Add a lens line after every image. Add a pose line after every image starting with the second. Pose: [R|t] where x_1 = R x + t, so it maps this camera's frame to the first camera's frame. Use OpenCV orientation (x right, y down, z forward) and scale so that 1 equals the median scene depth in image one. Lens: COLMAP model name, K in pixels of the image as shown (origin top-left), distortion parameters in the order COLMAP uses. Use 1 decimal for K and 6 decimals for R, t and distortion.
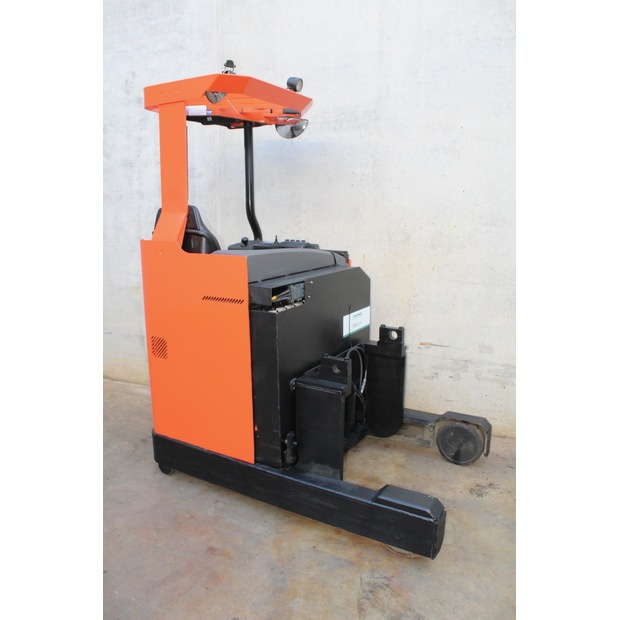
lens RADIAL K [[509.3, 0, 307.6], [0, 509.3, 319.0], [0, 0, 1]] dist [-0.165503, 0.143107]
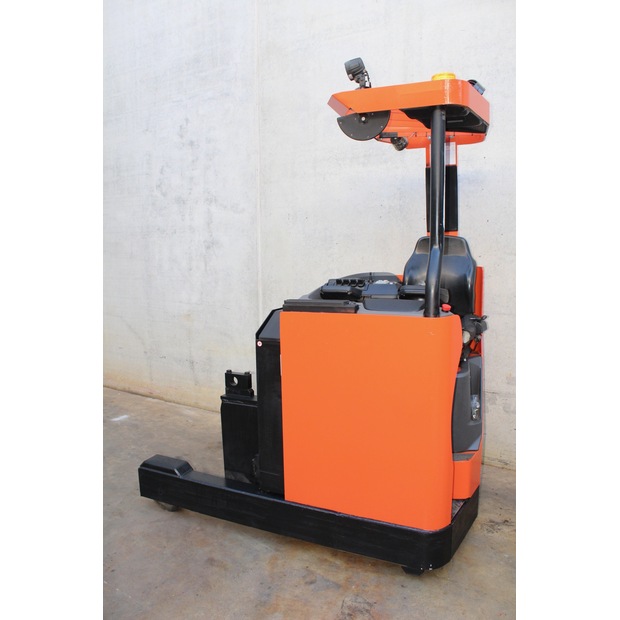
lens RADIAL K [[512.5, 0, 308.3], [0, 512.5, 319.5], [0, 0, 1]] dist [-0.164149, 0.146992]
pose [[0.984854, 0.010293, -0.173082, 0.144864], [-0.020469, 0.998158, -0.057113, 0.004471], [0.172176, 0.059791, 0.983250, -0.034974]]
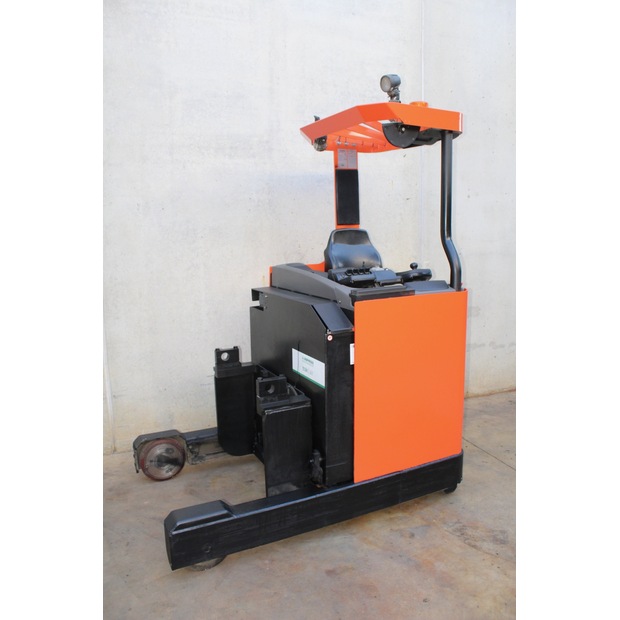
lens RADIAL K [[512.5, 0, 308.3], [0, 512.5, 319.5], [0, 0, 1]] dist [-0.164149, 0.146992]
pose [[0.742394, -0.129475, 0.657333, -0.627670], [0.153454, 0.987927, 0.021280, -0.053268], [-0.652152, 0.085072, 0.753300, 0.168892]]
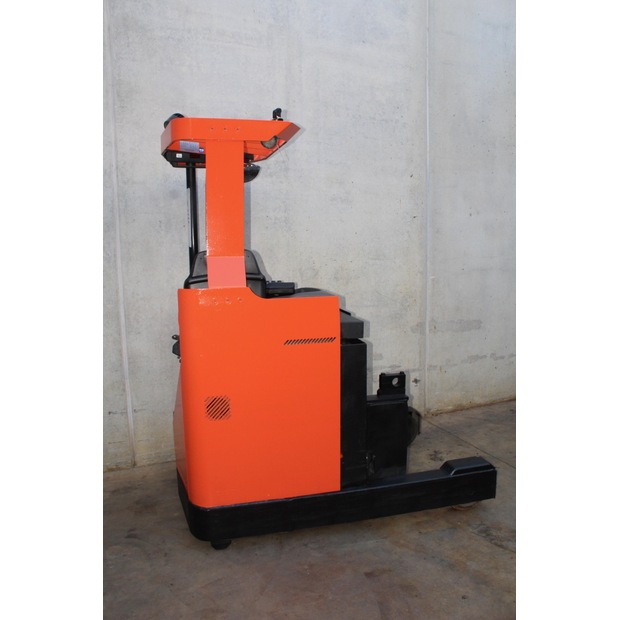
lens RADIAL K [[512.5, 0, 308.3], [0, 512.5, 319.5], [0, 0, 1]] dist [-0.164149, 0.146992]
pose [[0.710630, -0.114241, 0.694229, -0.725135], [0.160691, 0.987003, -0.002069, -0.064777], [-0.684970, 0.113027, 0.719751, 0.204979]]
